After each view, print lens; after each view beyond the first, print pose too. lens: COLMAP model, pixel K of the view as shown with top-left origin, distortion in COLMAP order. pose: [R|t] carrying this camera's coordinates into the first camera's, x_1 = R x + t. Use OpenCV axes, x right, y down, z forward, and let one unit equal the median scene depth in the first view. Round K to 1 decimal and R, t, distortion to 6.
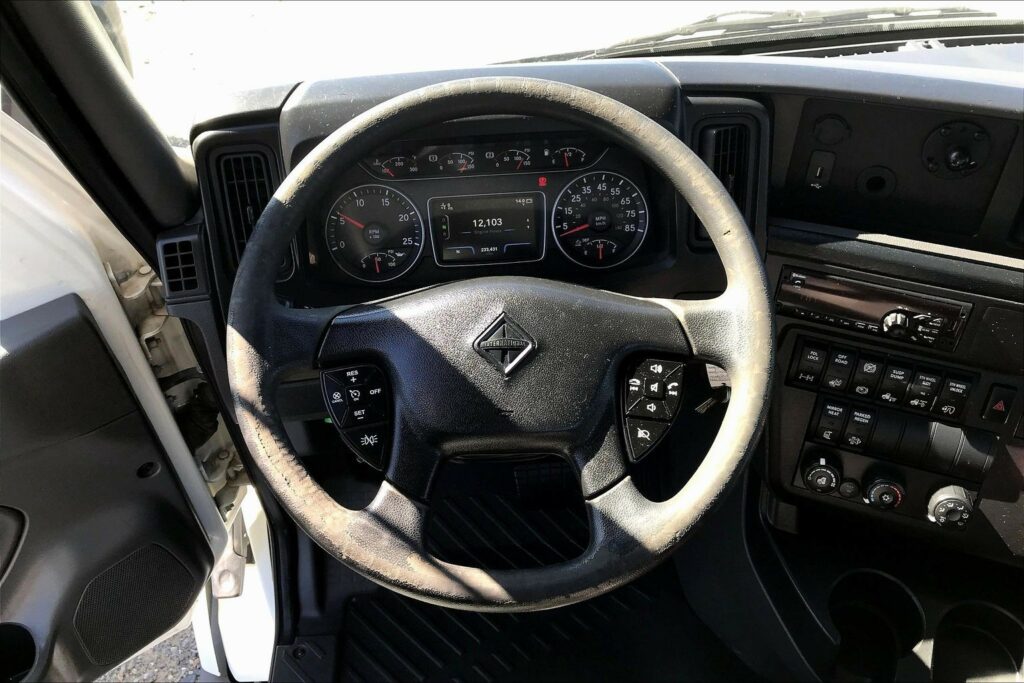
lens RADIAL K [[764.2, 0, 512.0], [0, 764.2, 341.5], [0, 0, 1]] dist [0.007266, 0.001122]
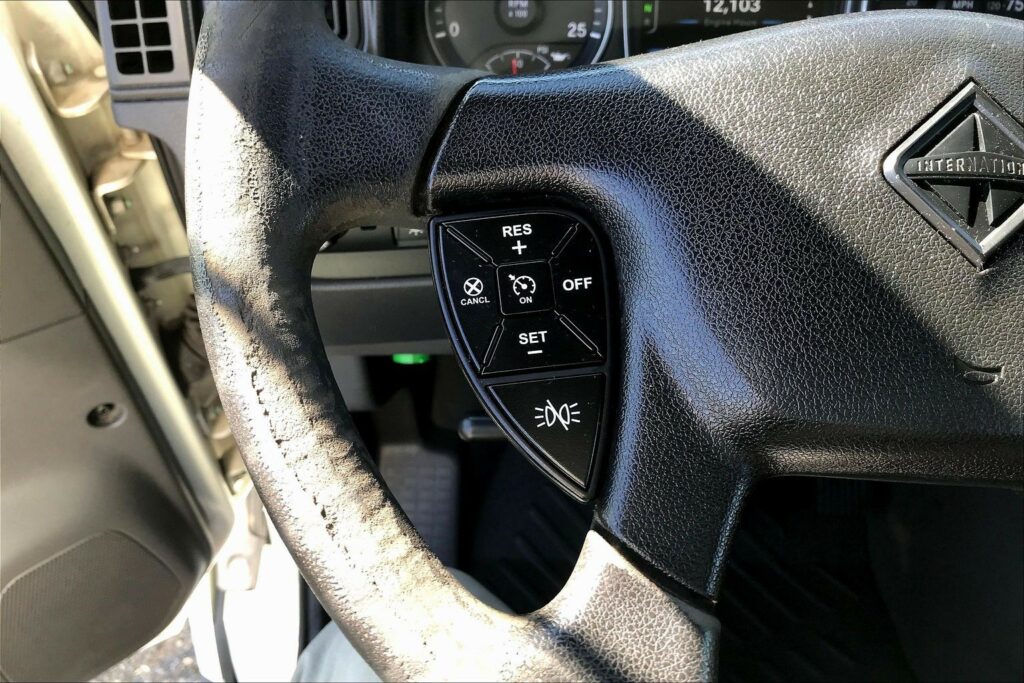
lens RADIAL K [[841.5, 0, 512.0], [0, 841.5, 341.5], [0, 0, 1]] dist [0.002179, 0.000072]
pose [[0.994337, 0.077551, -0.072660, -0.179686], [-0.072974, 0.995300, 0.063668, 0.070019], [0.077256, -0.058005, 0.995323, 0.600263]]
